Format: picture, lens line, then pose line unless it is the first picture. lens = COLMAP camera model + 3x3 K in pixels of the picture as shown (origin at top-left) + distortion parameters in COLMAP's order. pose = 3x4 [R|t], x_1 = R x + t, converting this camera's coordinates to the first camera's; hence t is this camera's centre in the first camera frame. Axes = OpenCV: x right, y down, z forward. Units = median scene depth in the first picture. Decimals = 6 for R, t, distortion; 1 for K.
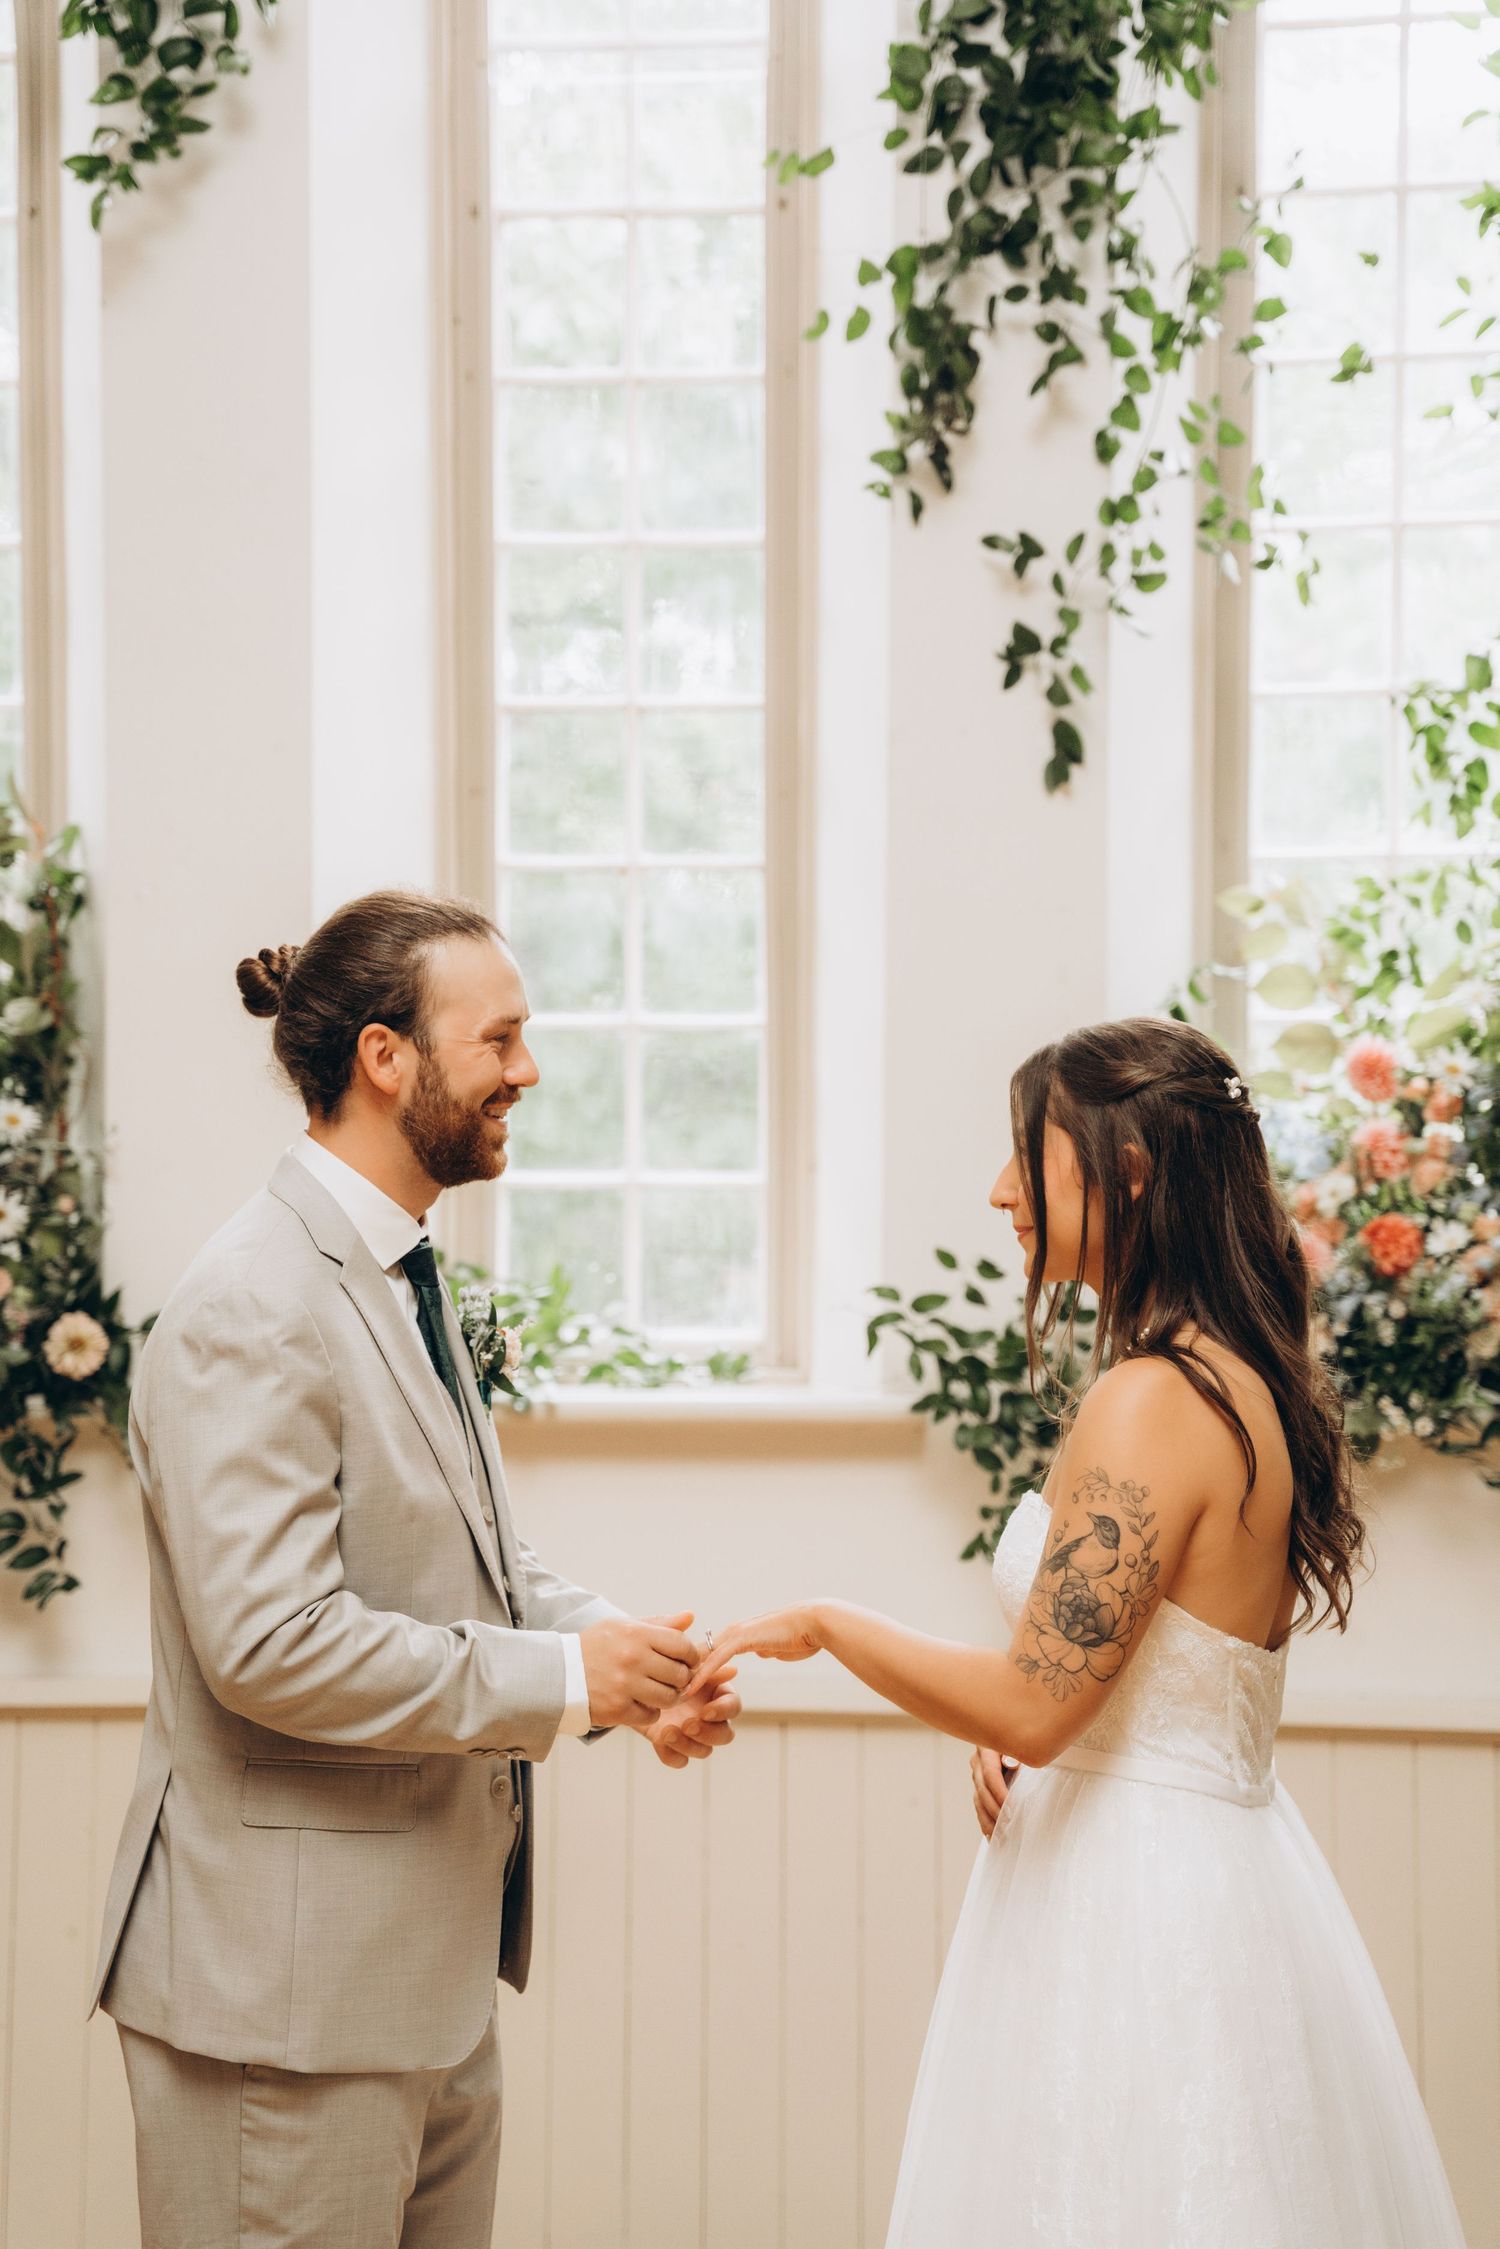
lens RADIAL K [[4285.7, 0, 752.2], [0, 4285.7, 1108.7], [0, 0, 1]] dist [0.548465, 0.000000]
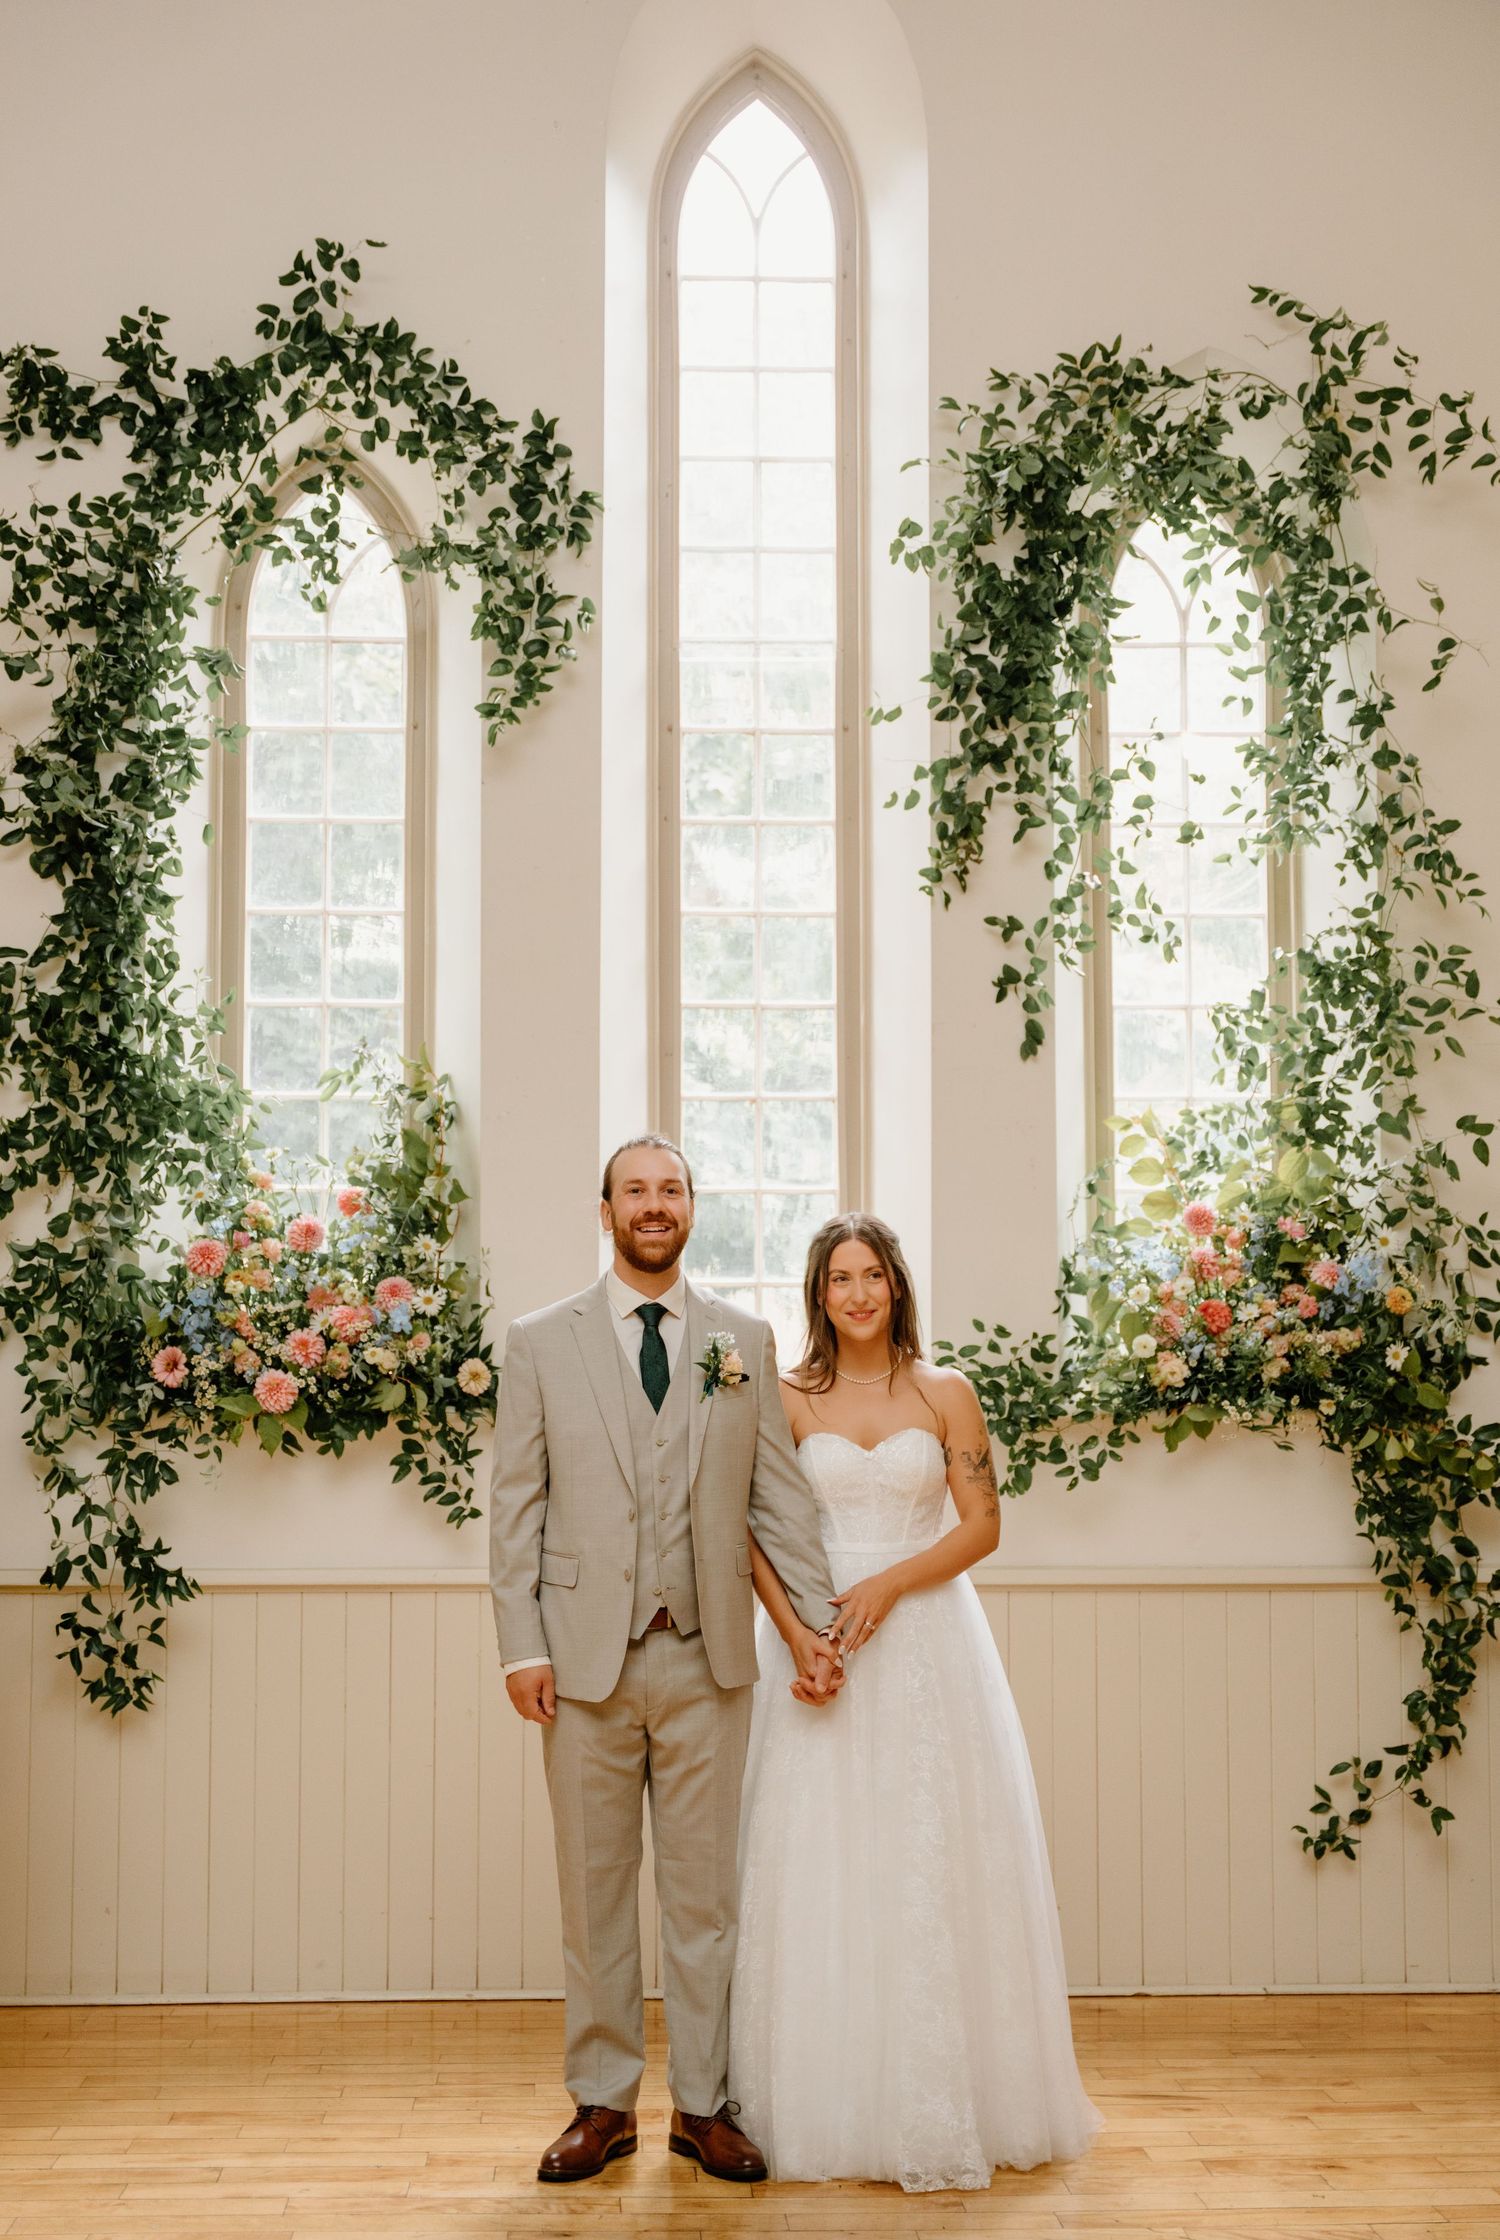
lens RADIAL K [[3093.7, 0, 708.7], [0, 3093.7, 1114.1], [0, 0, 1]] dist [0.001070, 0.000000]
pose [[0.989178, 0.006818, 0.146564, -0.244659], [-0.001406, 0.999314, -0.036998, -0.004586], [-0.146715, 0.036391, 0.988509, -0.234657]]
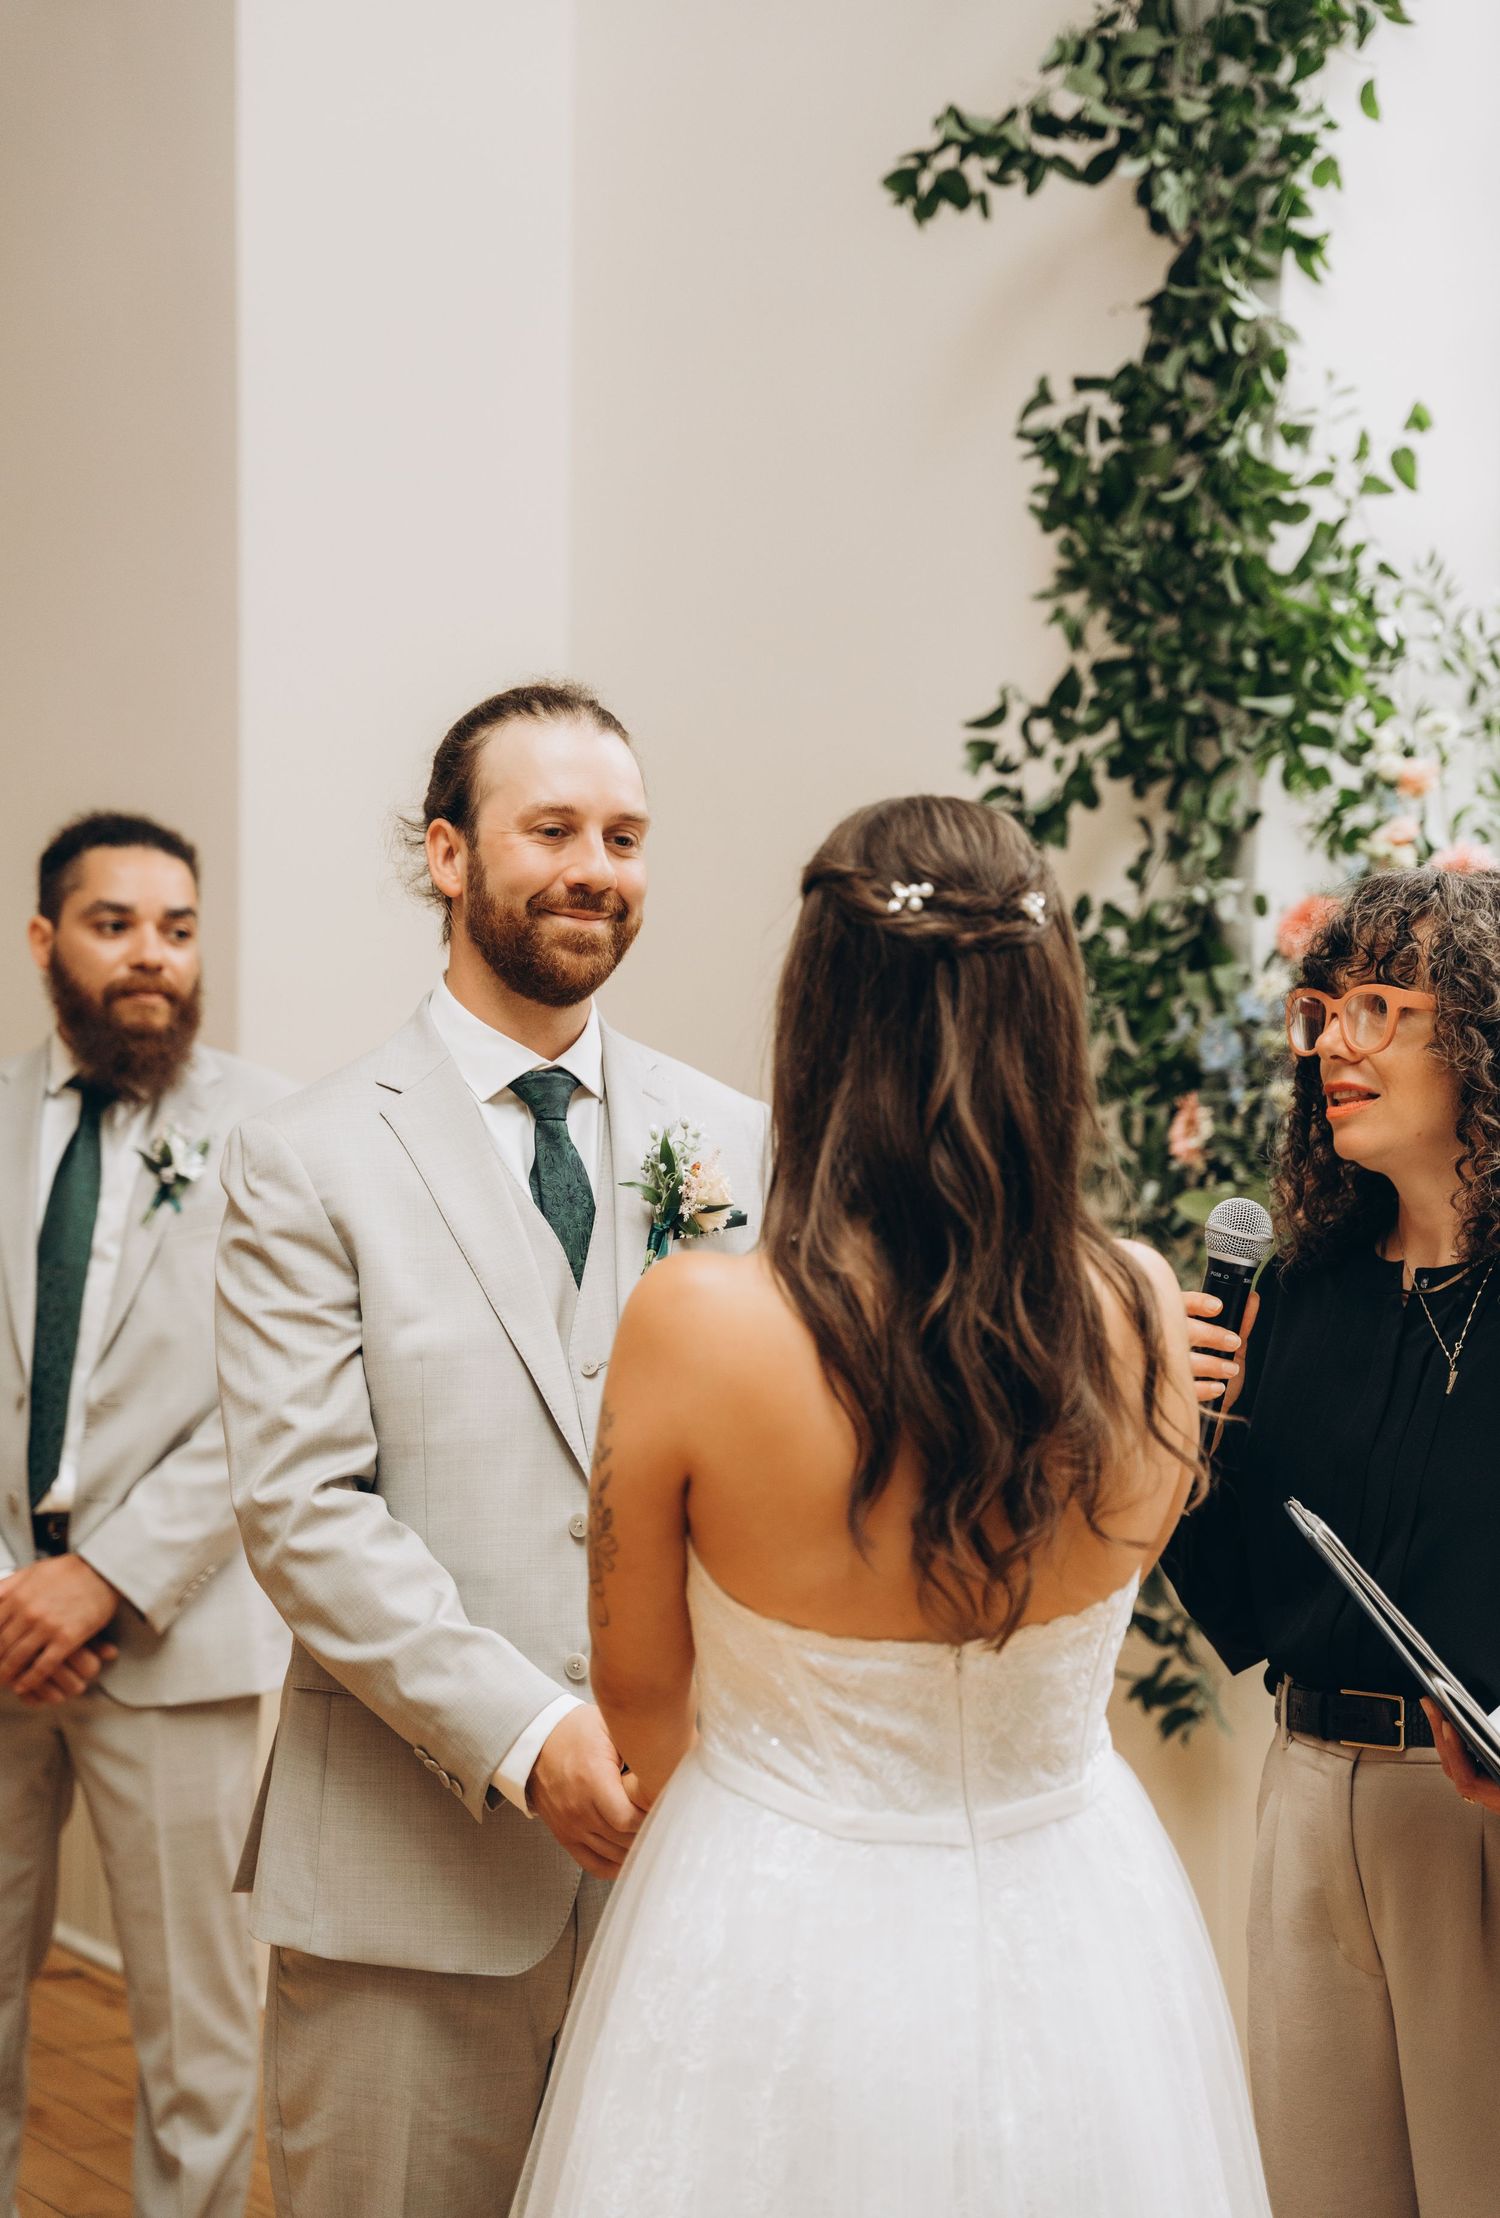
lens RADIAL K [[4226.6, 0, 798.8], [0, 4226.6, 1107.0], [0, 0, 1]] dist [0.548465, 0.000000]
pose [[0.623219, 0.032842, -0.781358, 0.386943], [0.017500, 0.998282, 0.055918, -0.006781], [0.781852, -0.048523, 0.621573, 0.363863]]
